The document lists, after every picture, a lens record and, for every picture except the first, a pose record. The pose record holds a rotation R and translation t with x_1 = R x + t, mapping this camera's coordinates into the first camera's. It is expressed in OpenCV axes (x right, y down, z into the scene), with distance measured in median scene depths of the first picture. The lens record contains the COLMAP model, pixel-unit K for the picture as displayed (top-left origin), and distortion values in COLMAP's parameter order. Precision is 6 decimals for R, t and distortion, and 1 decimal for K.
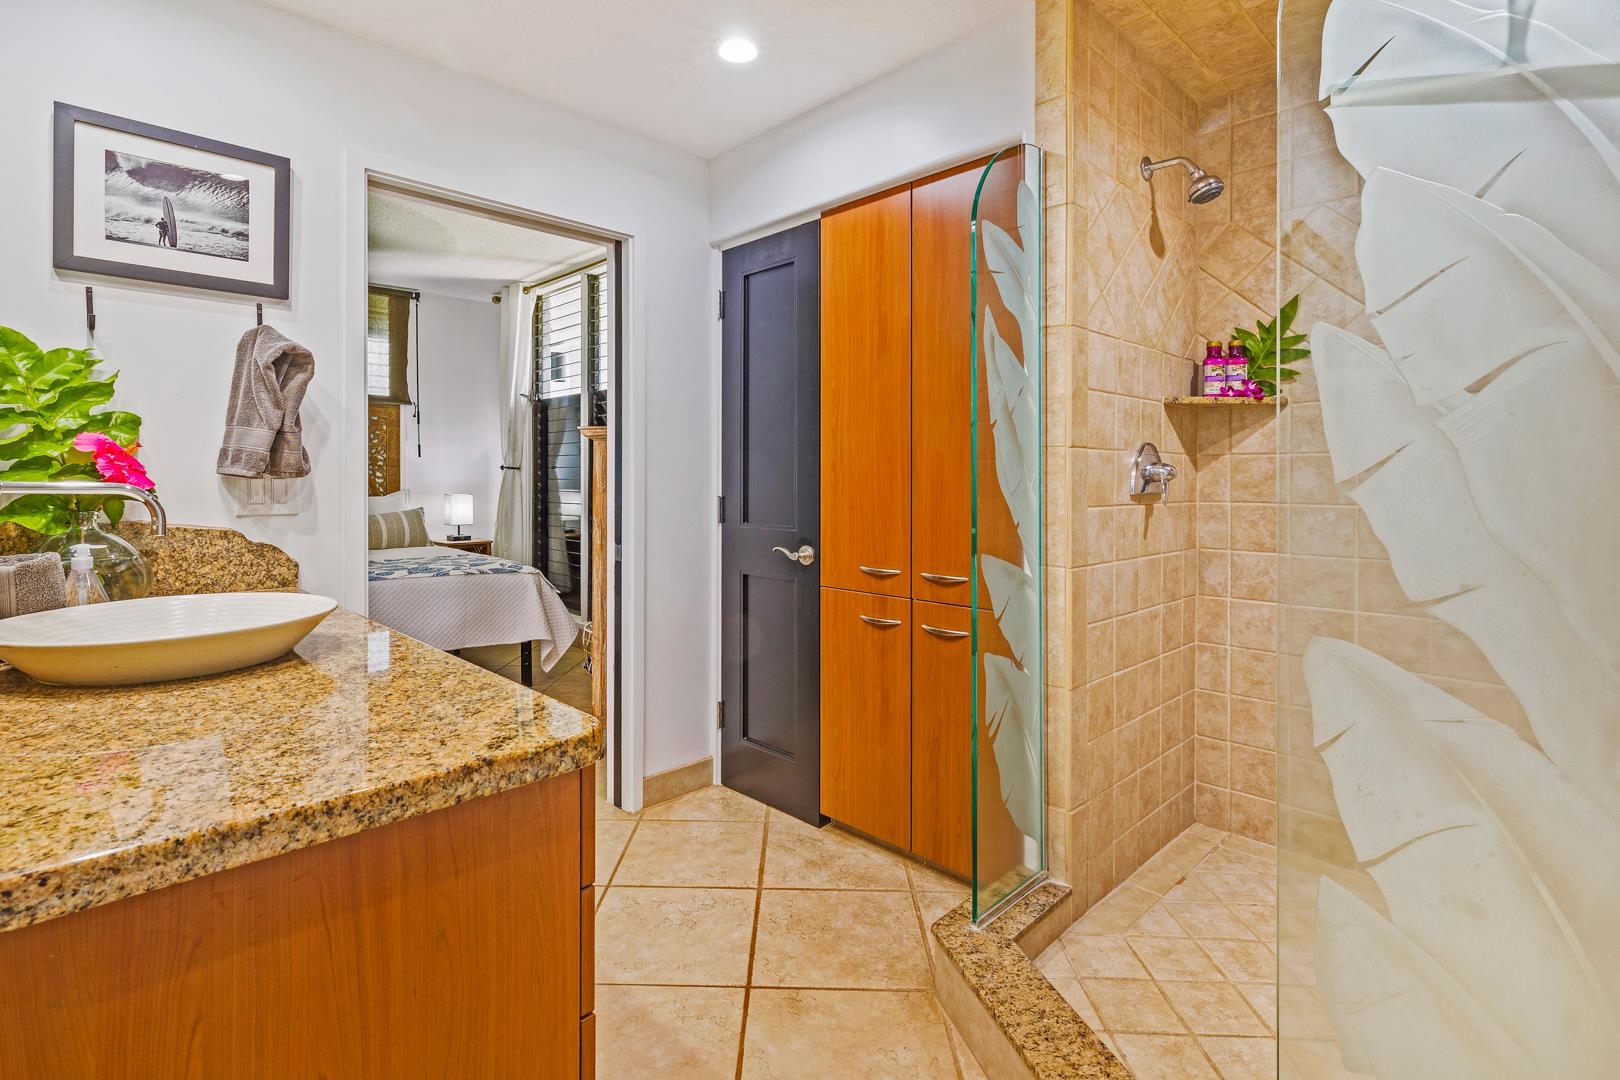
lens RADIAL K [[732.8, 0, 828.7], [0, 732.8, 483.9], [0, 0, 1]] dist [-0.001396, 0.000563]
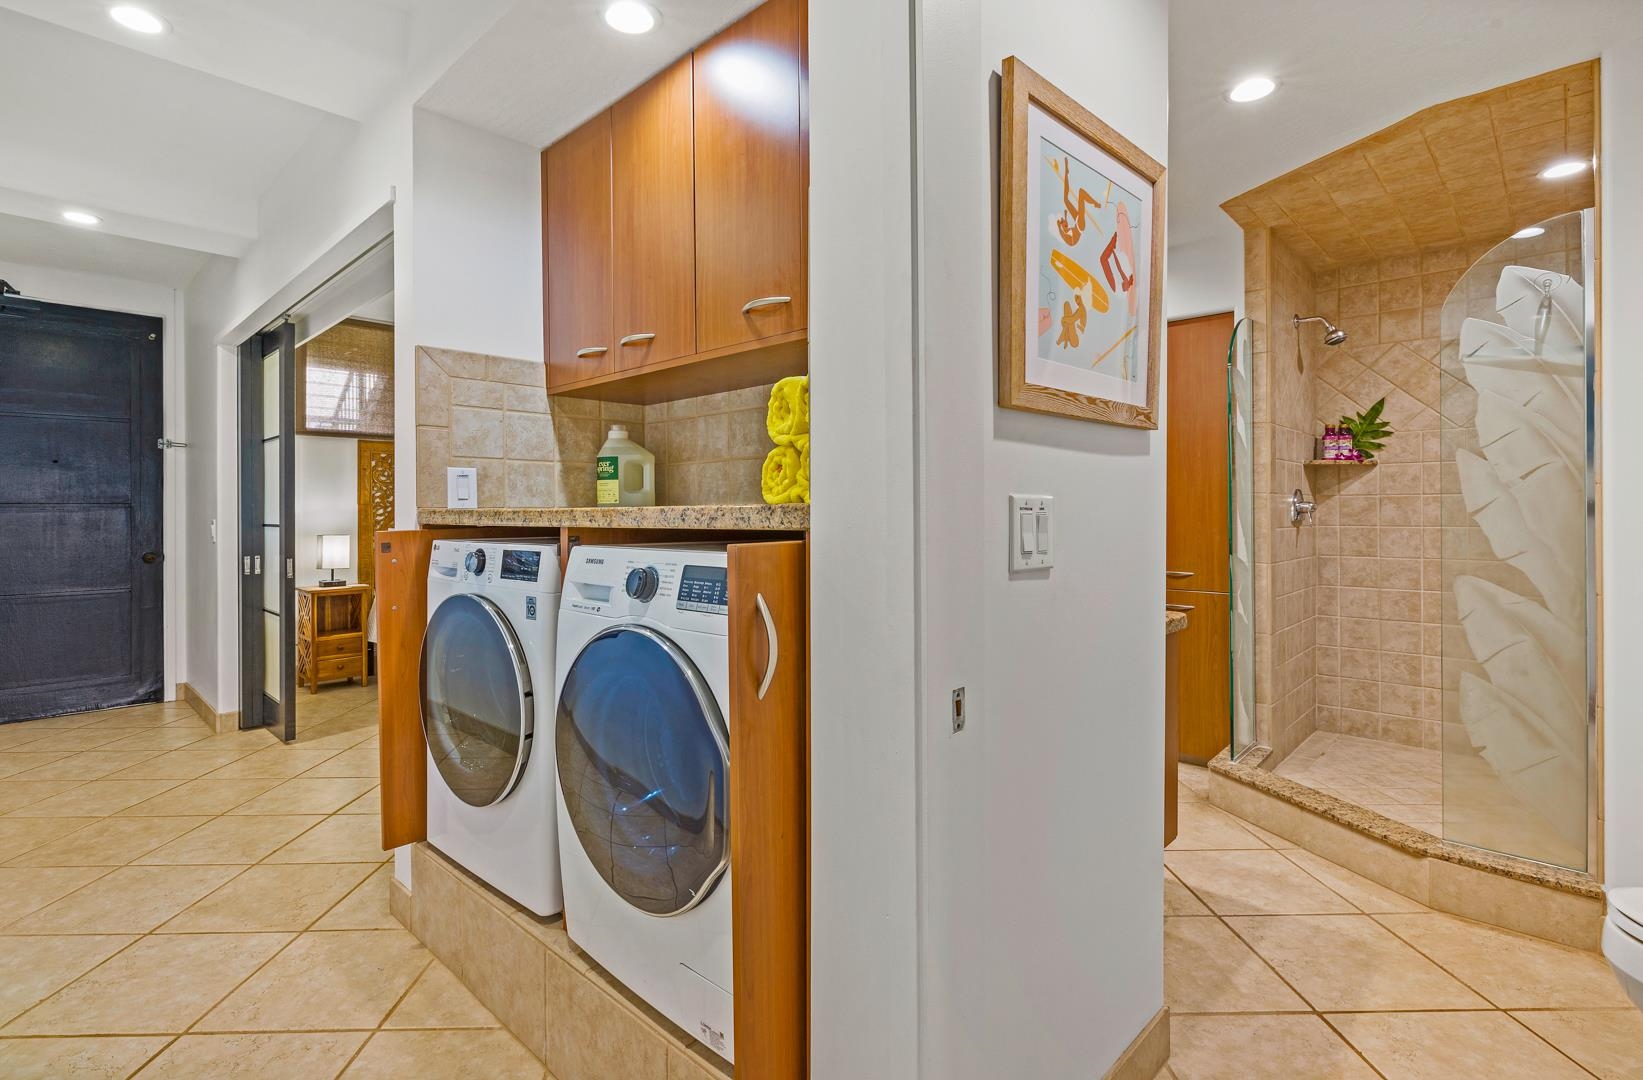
lens RADIAL K [[743.2, 0, 840.3], [0, 743.2, 518.0], [0, 0, 1]] dist [-0.001396, 0.000563]
pose [[0.998871, -0.007015, 0.046975, -0.624858], [0.007018, 0.999975, 0.000112, 0.000755], [-0.046975, 0.000218, 0.998896, -0.571944]]
